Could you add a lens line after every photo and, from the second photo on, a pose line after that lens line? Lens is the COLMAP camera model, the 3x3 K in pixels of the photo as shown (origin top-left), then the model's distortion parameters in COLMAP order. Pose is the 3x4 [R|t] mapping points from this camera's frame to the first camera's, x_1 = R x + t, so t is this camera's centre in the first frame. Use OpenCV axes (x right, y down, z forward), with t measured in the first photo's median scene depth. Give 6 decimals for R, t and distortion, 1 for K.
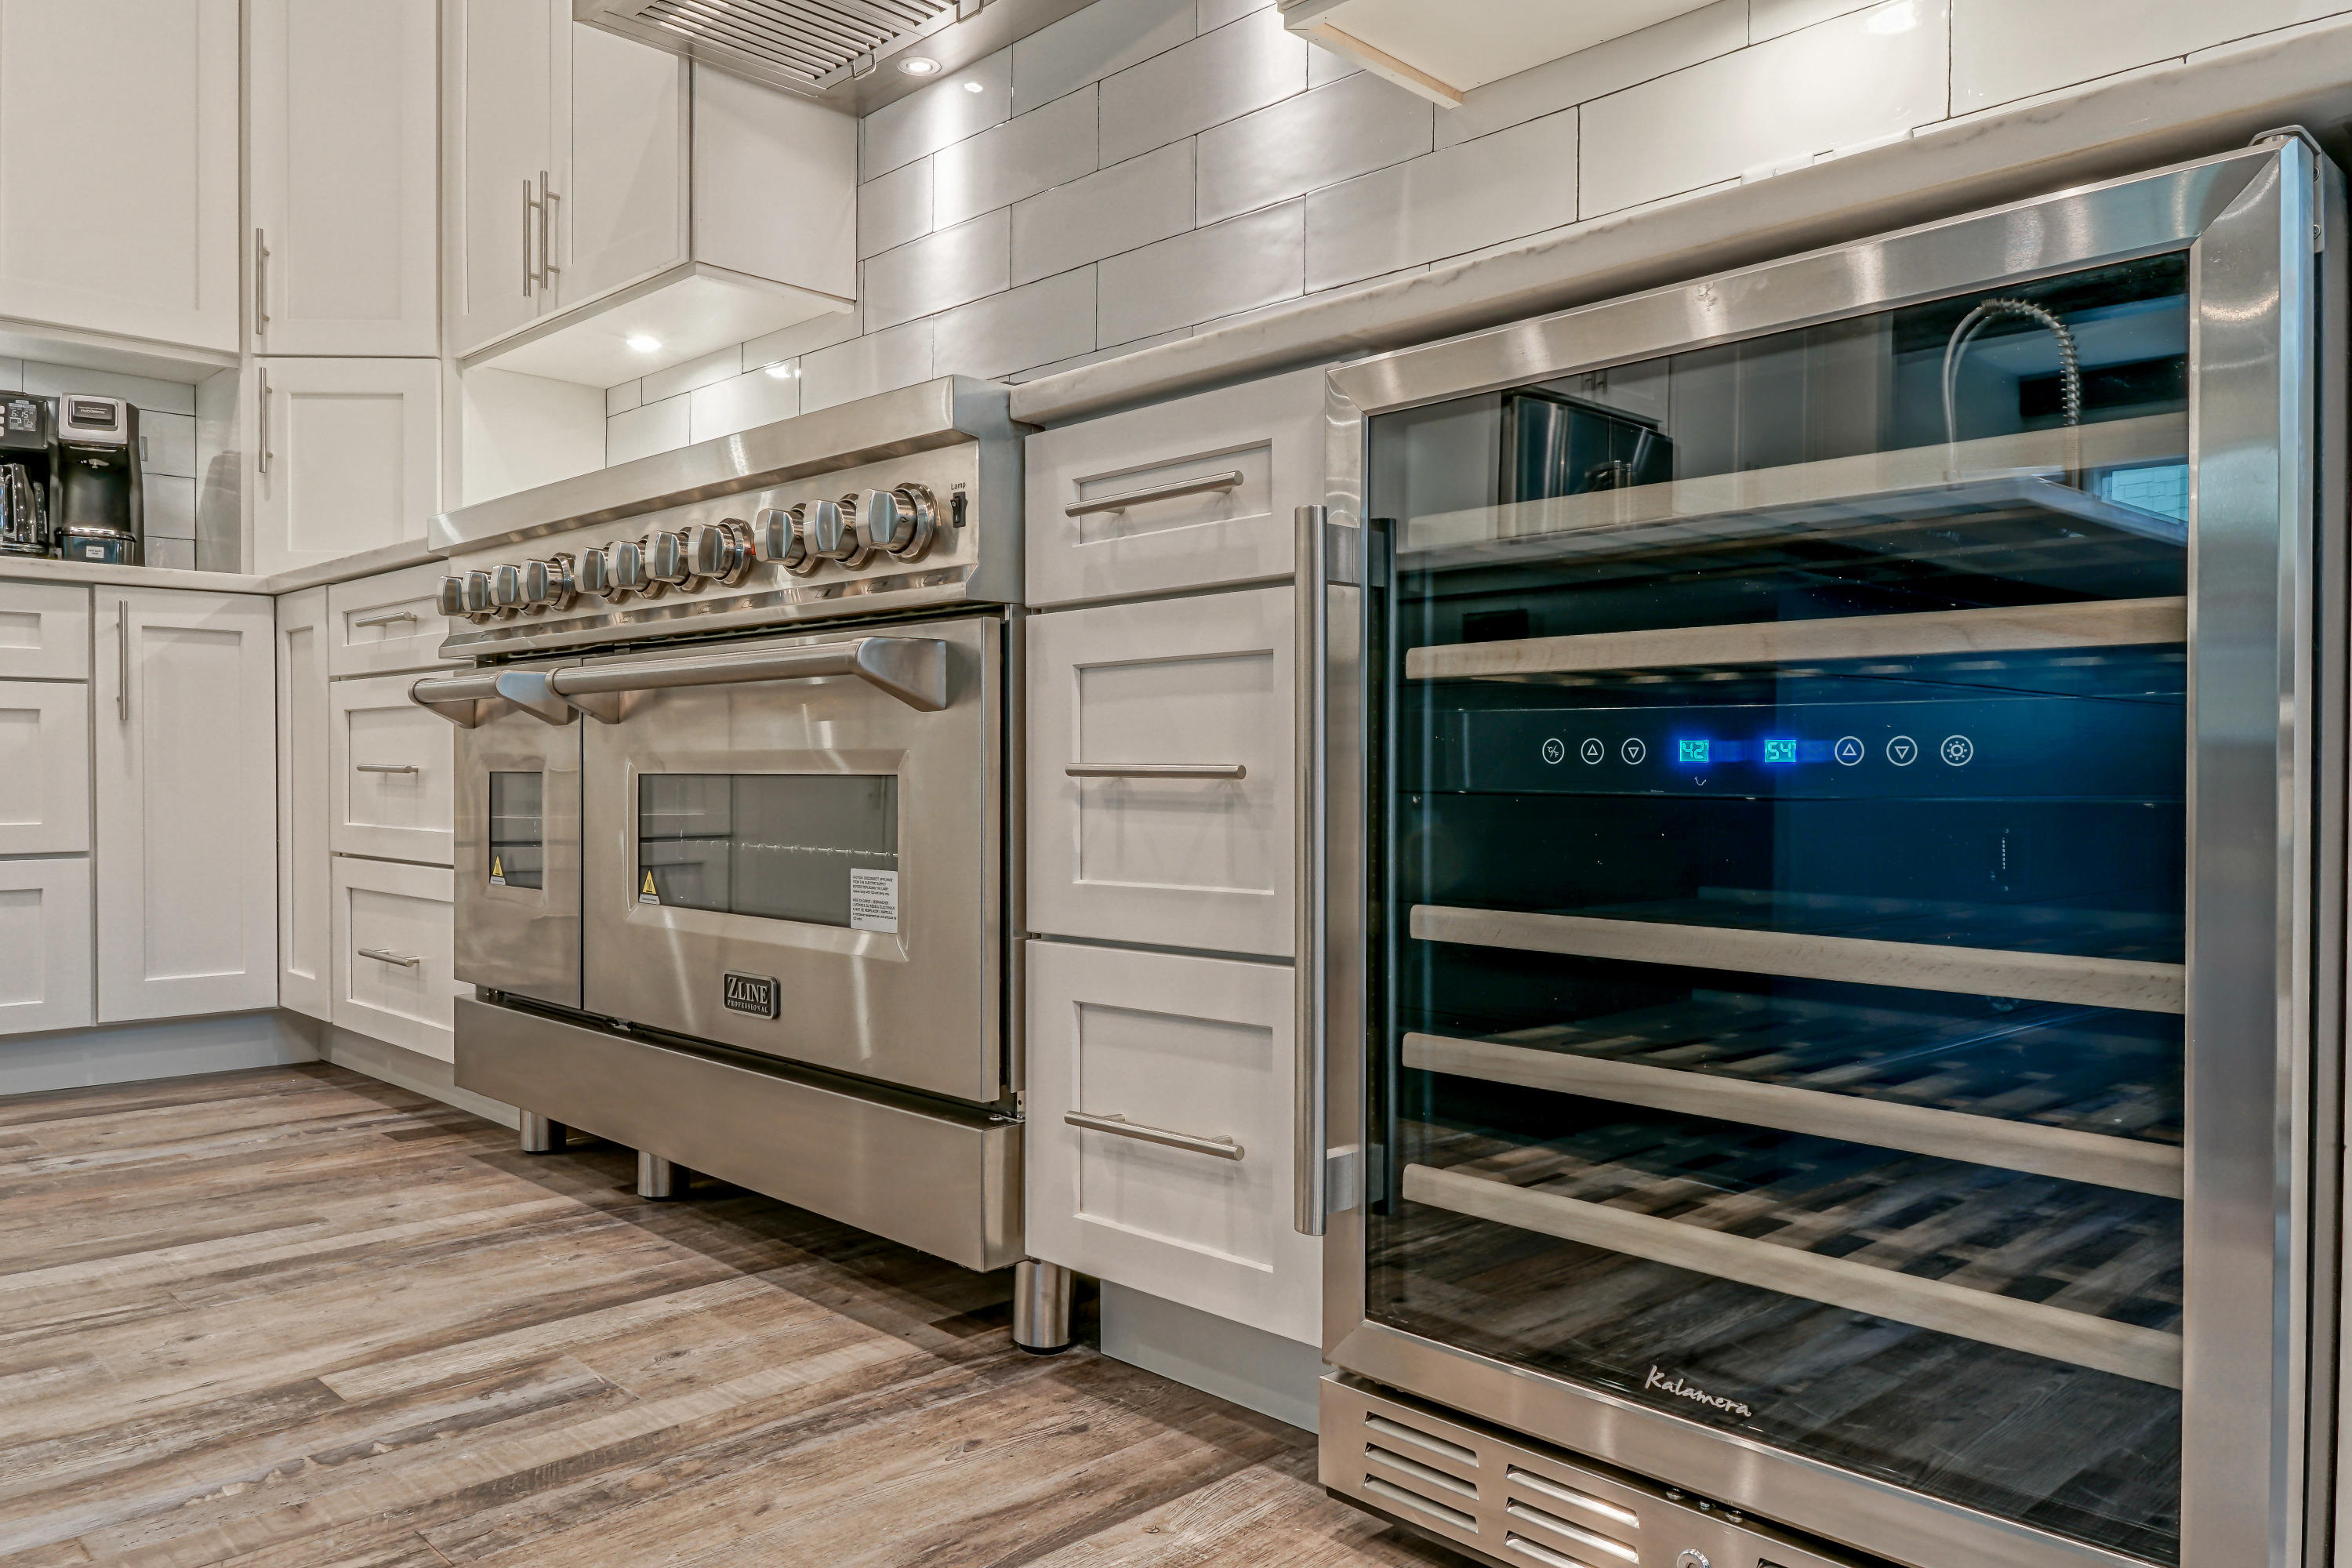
lens RADIAL K [[1591.7, 0, 1184.3], [0, 1591.7, 845.2], [0, 0, 1]] dist [0.014194, -0.004614]
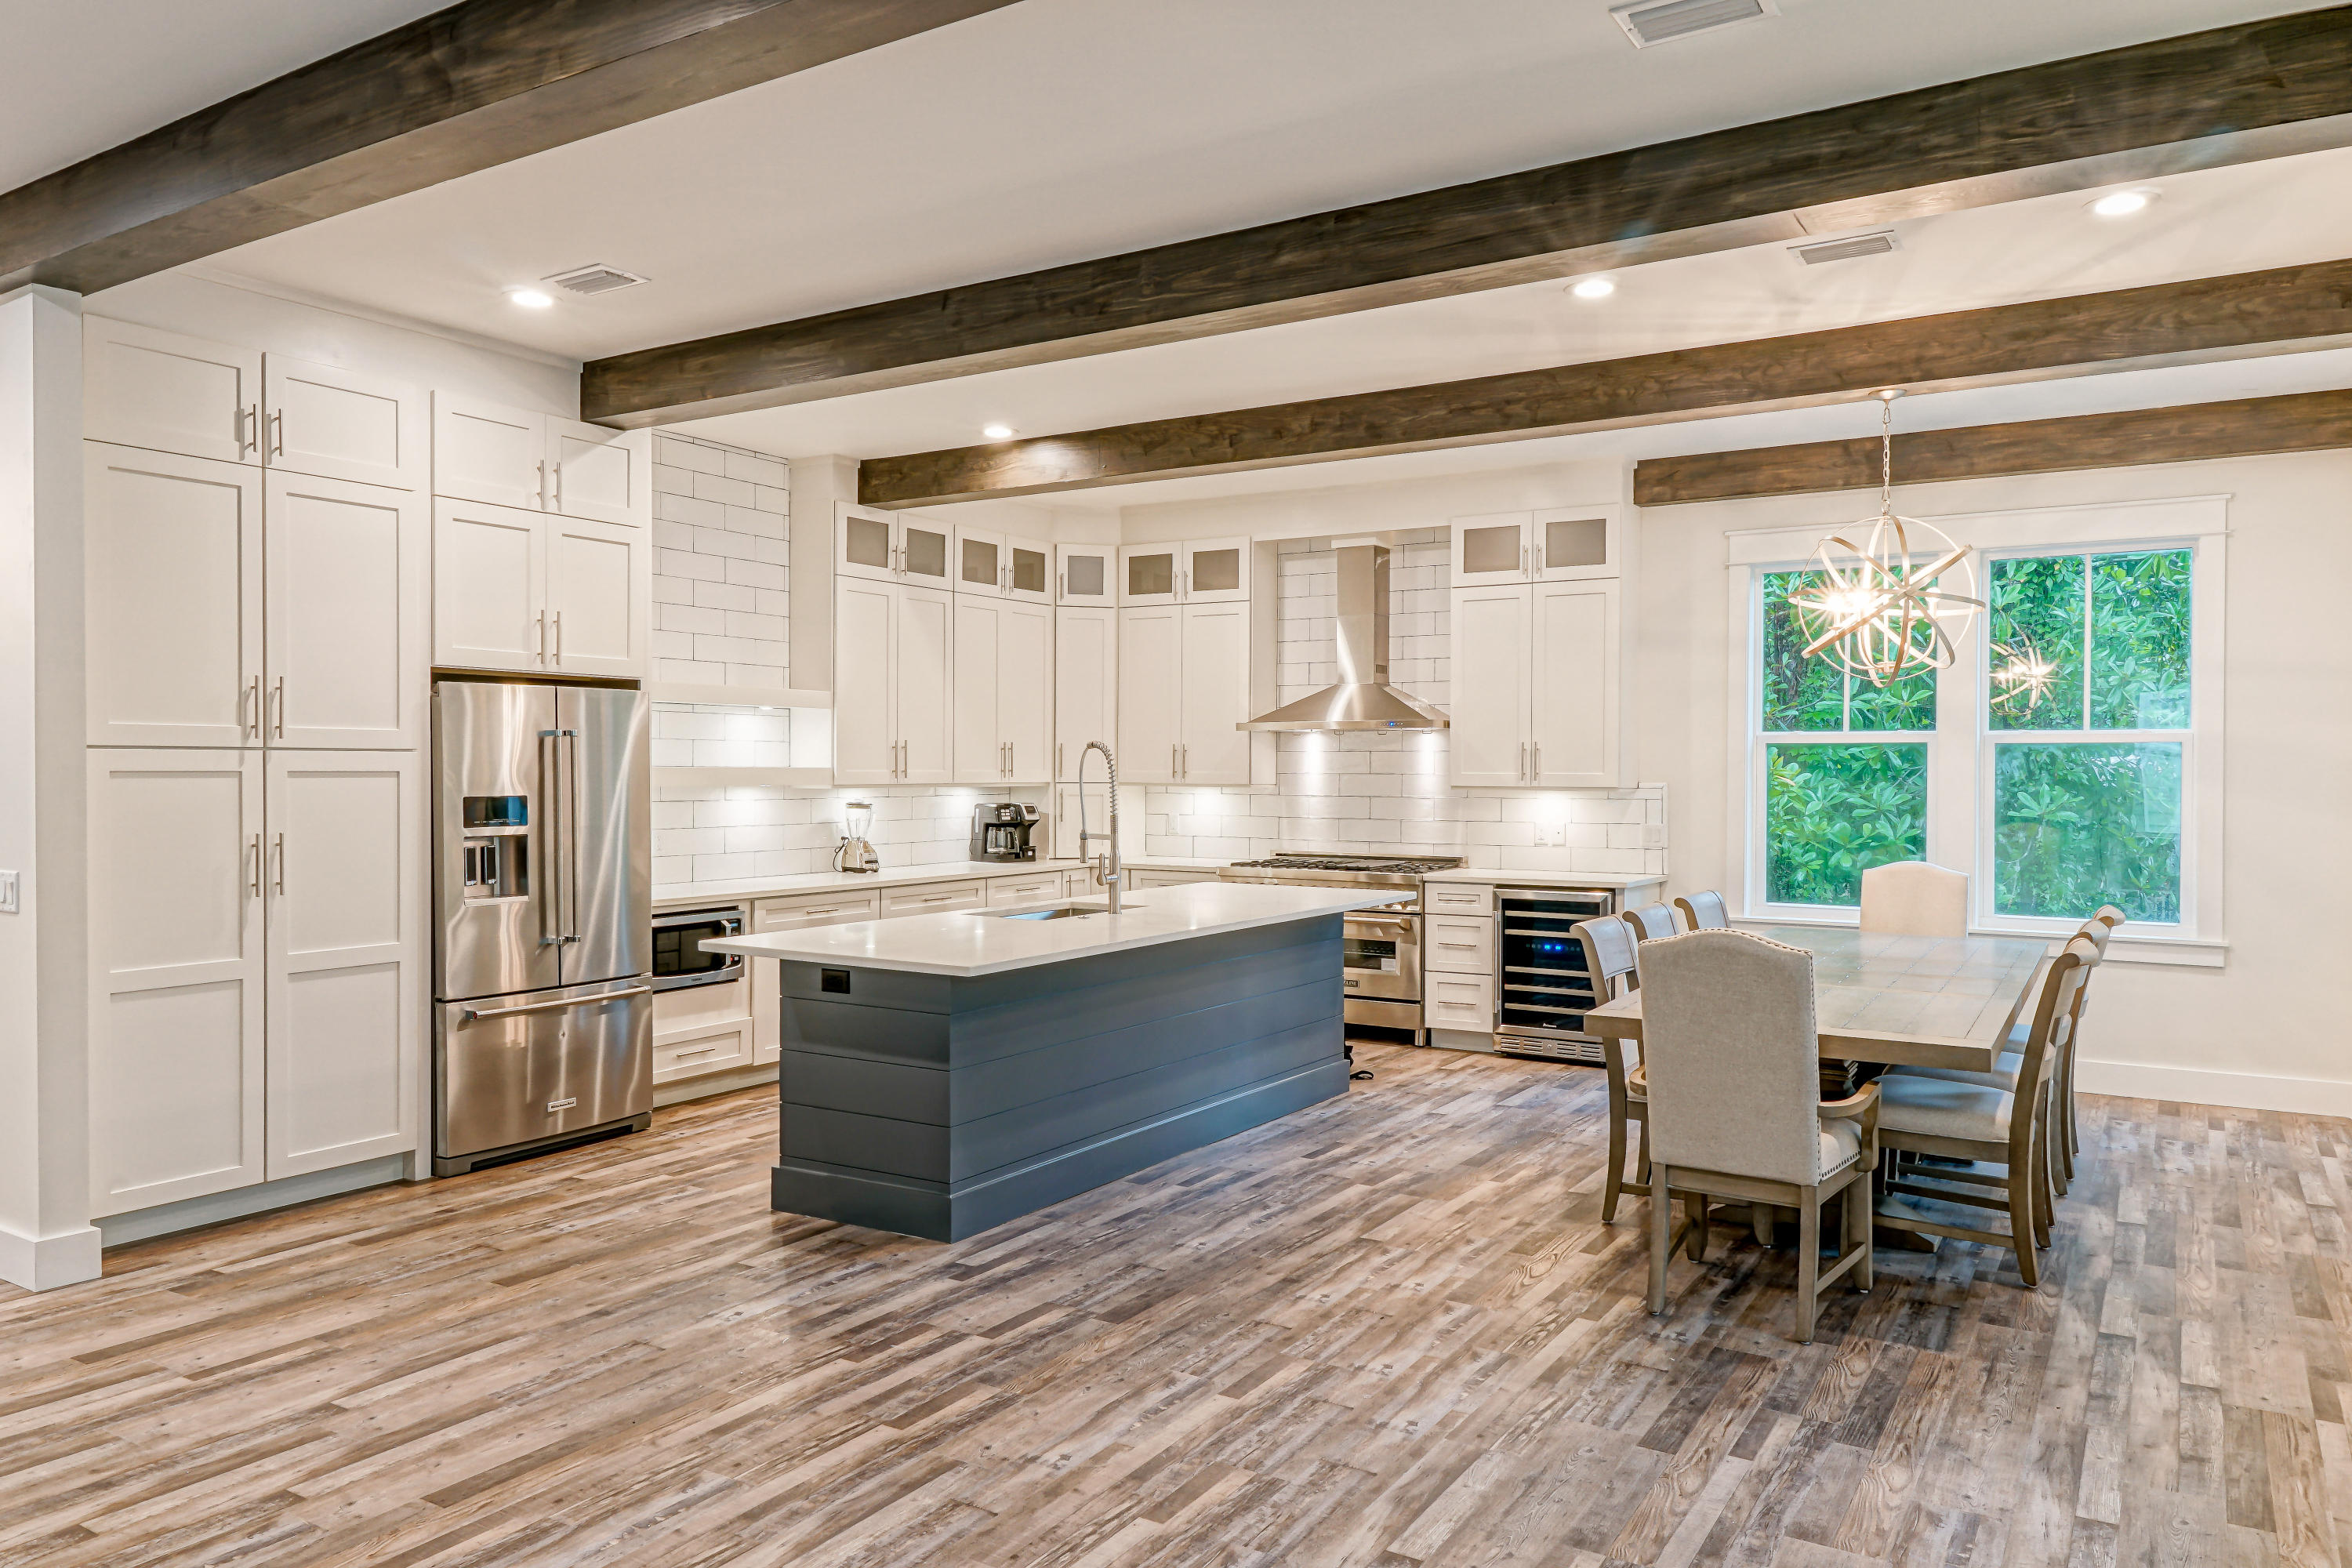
lens RADIAL K [[1612.7, 0, 1153.8], [0, 1612.7, 777.3], [0, 0, 1]] dist [0.005112, 0.000620]
pose [[0.978226, -0.009681, 0.207315, -2.100821], [0.014884, 0.999612, -0.023549, -0.482064], [-0.207007, 0.026122, 0.977991, -4.186682]]
